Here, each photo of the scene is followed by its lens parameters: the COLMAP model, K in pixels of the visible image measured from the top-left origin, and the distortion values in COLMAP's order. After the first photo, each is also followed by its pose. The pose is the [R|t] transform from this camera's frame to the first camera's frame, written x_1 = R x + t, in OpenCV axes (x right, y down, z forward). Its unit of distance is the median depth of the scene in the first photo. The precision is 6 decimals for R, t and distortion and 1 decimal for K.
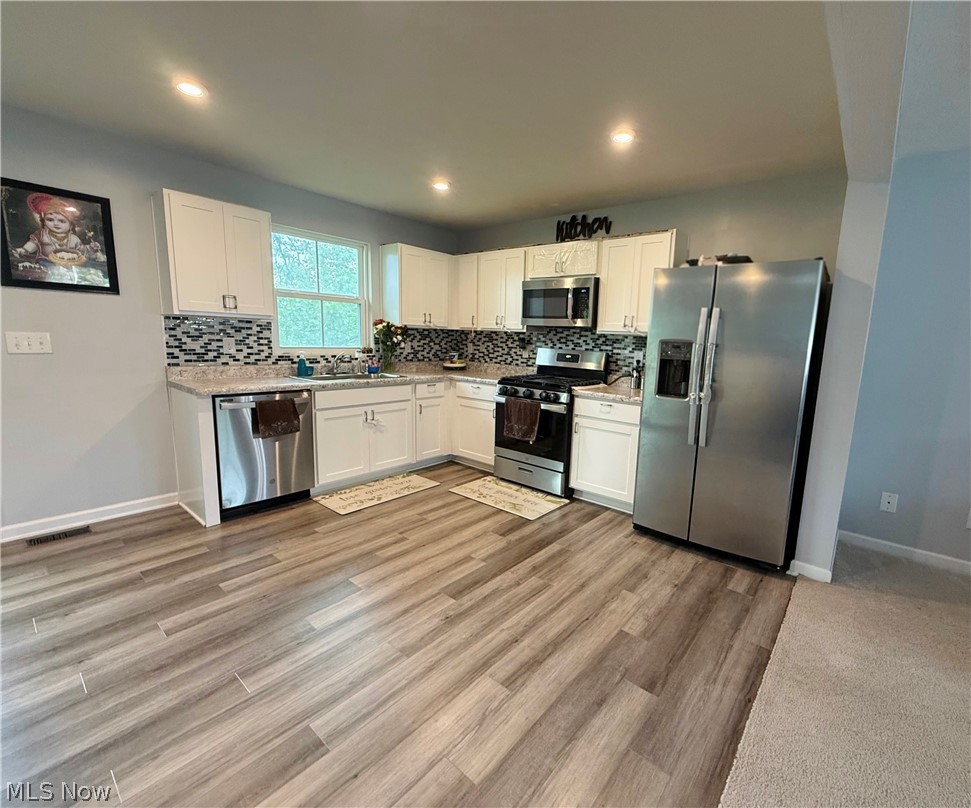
lens RADIAL K [[428.2, 0, 536.4], [0, 428.2, 403.3], [0, 0, 1]] dist [-0.000049, -0.000170]
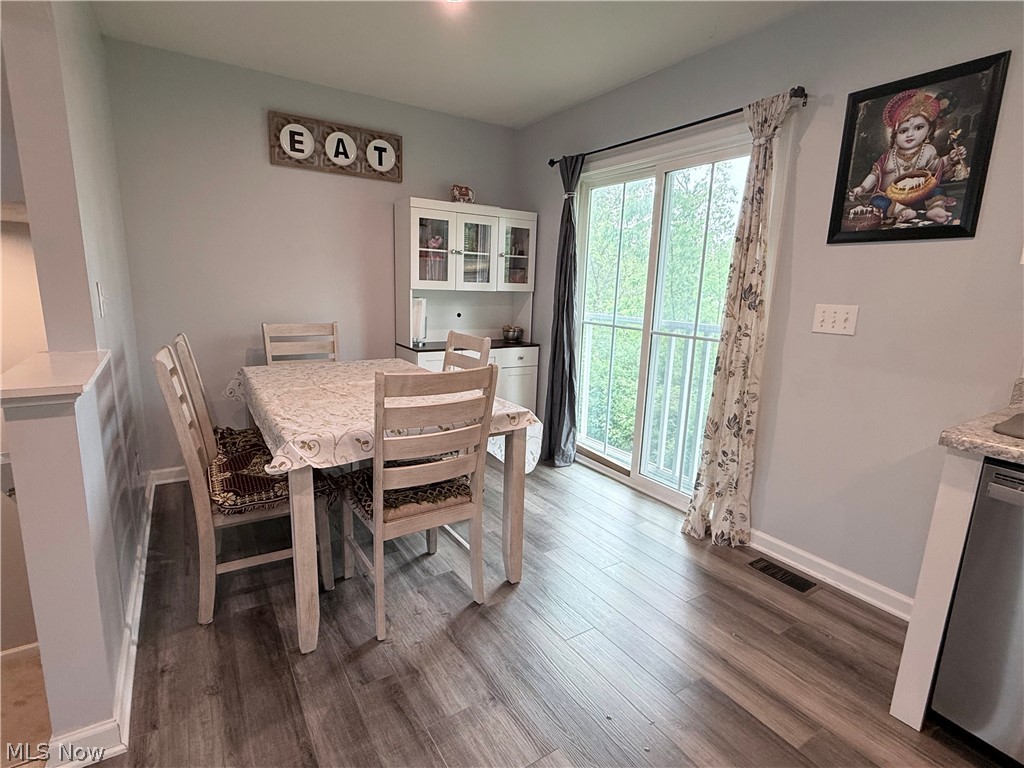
lens RADIAL K [[507.5, 0, 512.0], [0, 507.5, 384.0], [0, 0, 1]] dist [0.001048, -0.000857]
pose [[-0.328957, 0.137750, -0.934244, -0.131401], [-0.183306, 0.961173, 0.206264, -0.083602], [0.926383, 0.239105, -0.290934, 0.570952]]
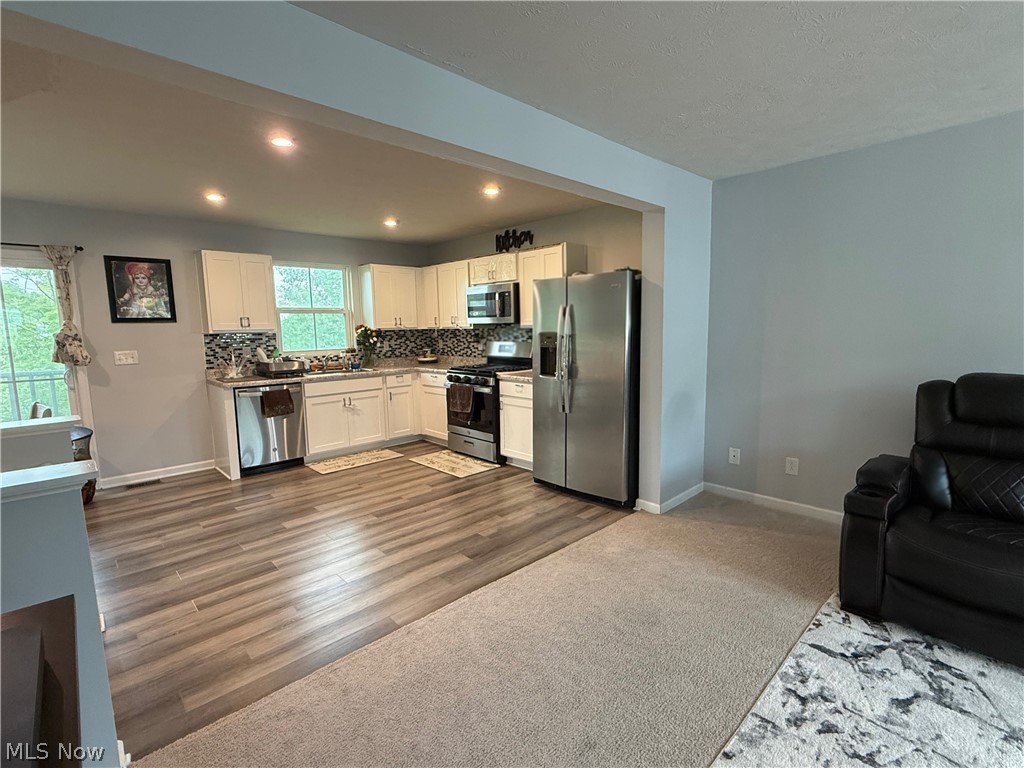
lens RADIAL K [[481.9, 0, 512.0], [0, 481.9, 384.0], [0, 0, 1]] dist [-0.000228, -0.000298]
pose [[0.986443, -0.037534, -0.159752, 0.351251], [0.032556, 0.998903, -0.033670, 0.043646], [0.160841, 0.028013, 0.986583, -0.370082]]
